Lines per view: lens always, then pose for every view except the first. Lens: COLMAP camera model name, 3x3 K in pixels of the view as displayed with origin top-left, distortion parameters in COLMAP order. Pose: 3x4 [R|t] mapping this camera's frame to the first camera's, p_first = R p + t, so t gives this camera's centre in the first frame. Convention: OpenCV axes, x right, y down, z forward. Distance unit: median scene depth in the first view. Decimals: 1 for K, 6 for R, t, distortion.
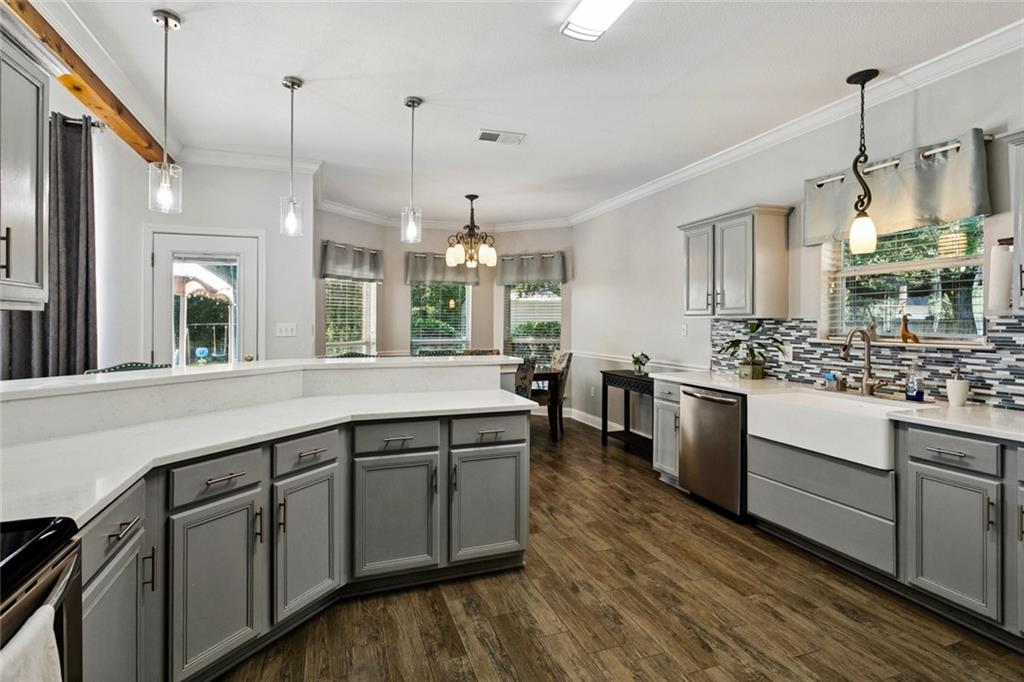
lens RADIAL K [[497.9, 0, 510.9], [0, 497.9, 318.2], [0, 0, 1]] dist [0.000629, 0.000151]
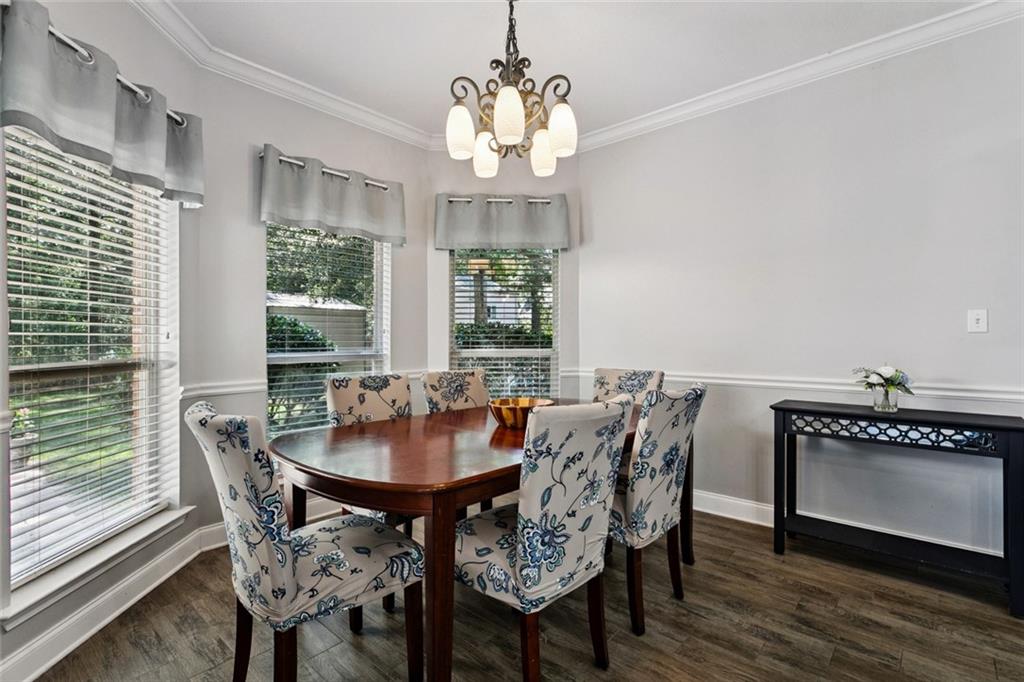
lens RADIAL K [[485.9, 0, 512.0], [0, 485.9, 341.0], [0, 0, 1]] dist [0.001690, 0.000563]
pose [[0.880684, -0.002959, 0.473695, -0.299567], [-0.000125, 0.999979, 0.006478, 0.040750], [-0.473704, -0.005765, 0.880665, 0.744148]]
